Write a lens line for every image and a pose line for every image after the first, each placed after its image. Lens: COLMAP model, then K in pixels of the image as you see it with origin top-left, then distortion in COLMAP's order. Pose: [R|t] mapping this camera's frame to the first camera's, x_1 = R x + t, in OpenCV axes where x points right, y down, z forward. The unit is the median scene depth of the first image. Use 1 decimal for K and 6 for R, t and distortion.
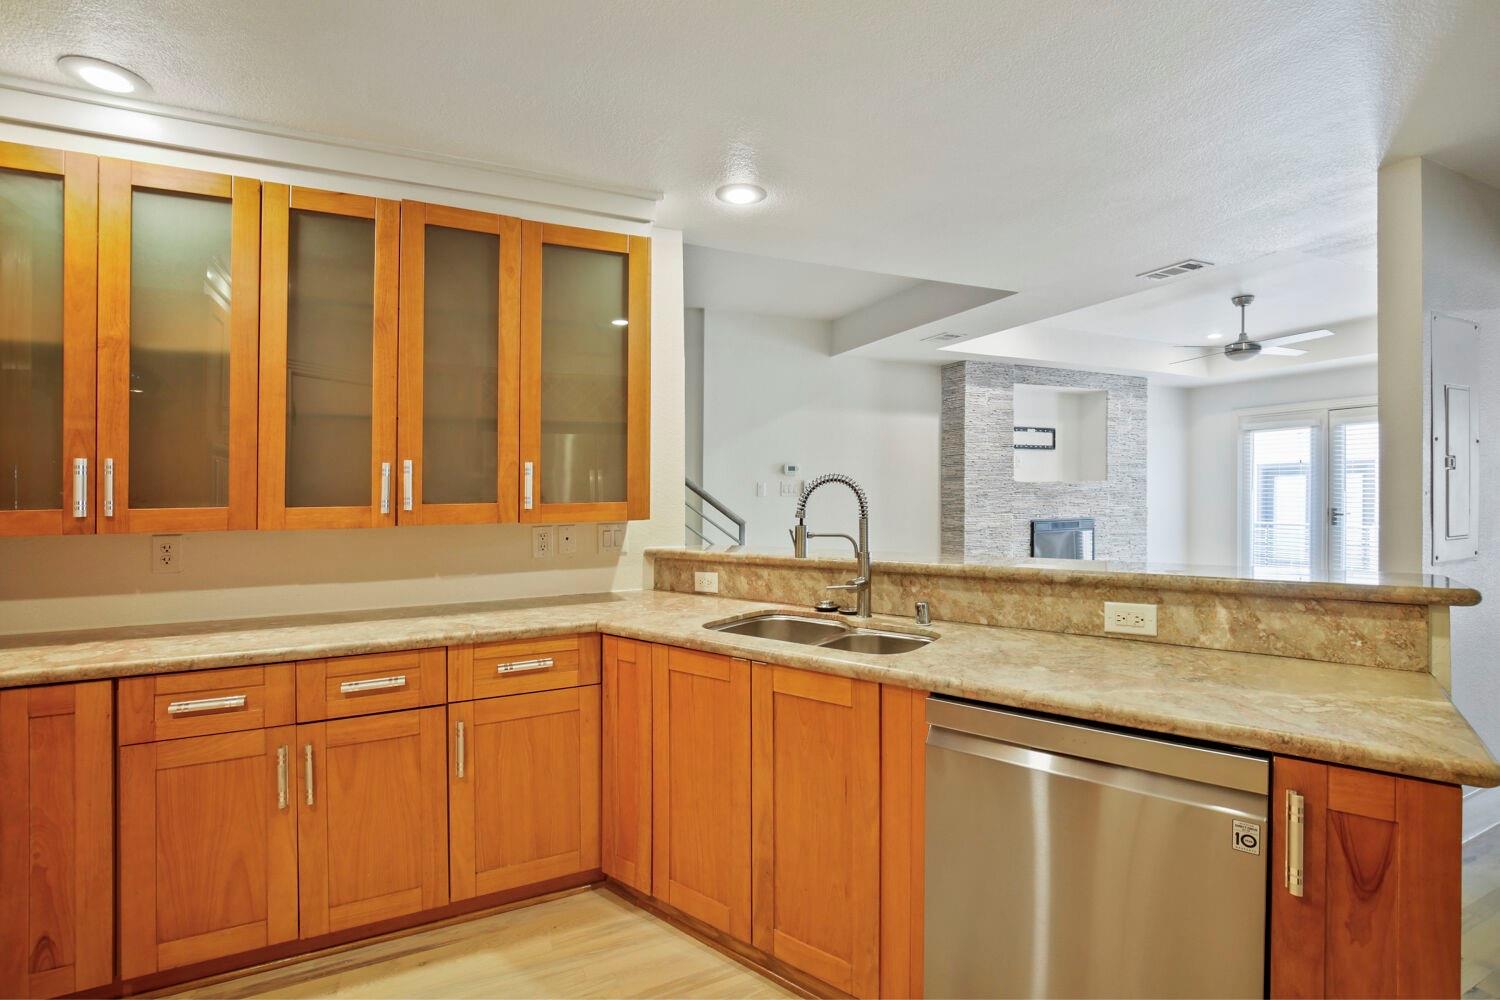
lens RADIAL K [[692.5, 0, 783.8], [0, 692.5, 505.0], [0, 0, 1]] dist [-0.001124, -0.000217]
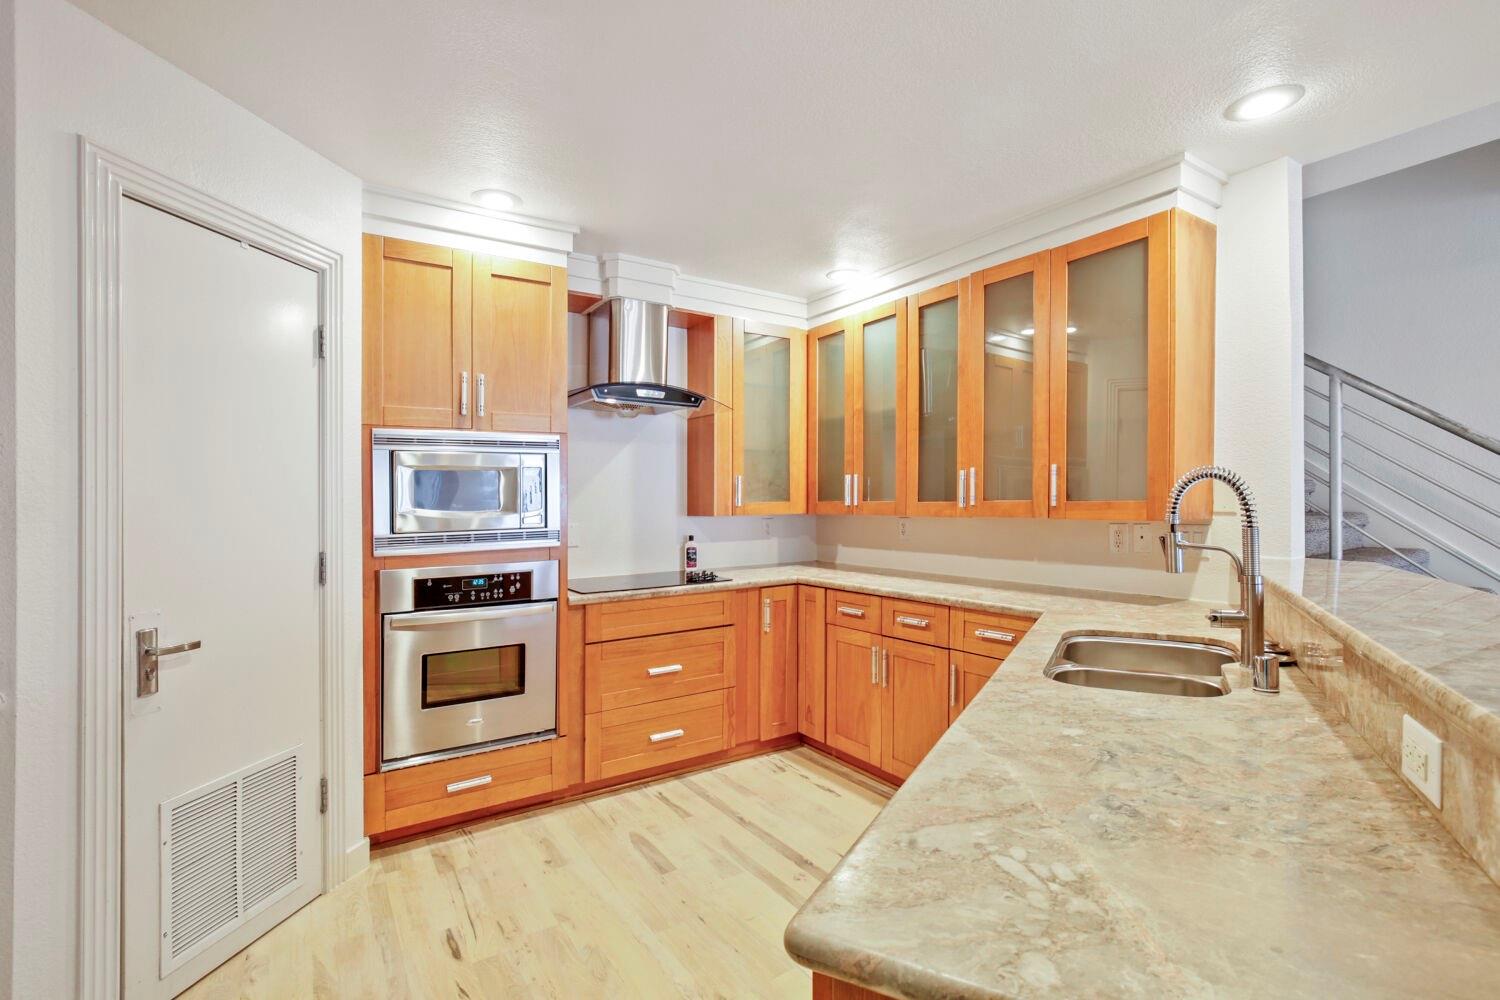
lens RADIAL K [[695.5, 0, 750.0], [0, 695.5, 500.0], [0, 0, 1]] dist [-0.022586, 0.005685]
pose [[0.150134, 0.008518, -0.988629, 0.754429], [-0.010997, 0.999915, 0.006945, -0.006715], [0.988604, 0.009829, 0.150215, 0.397313]]
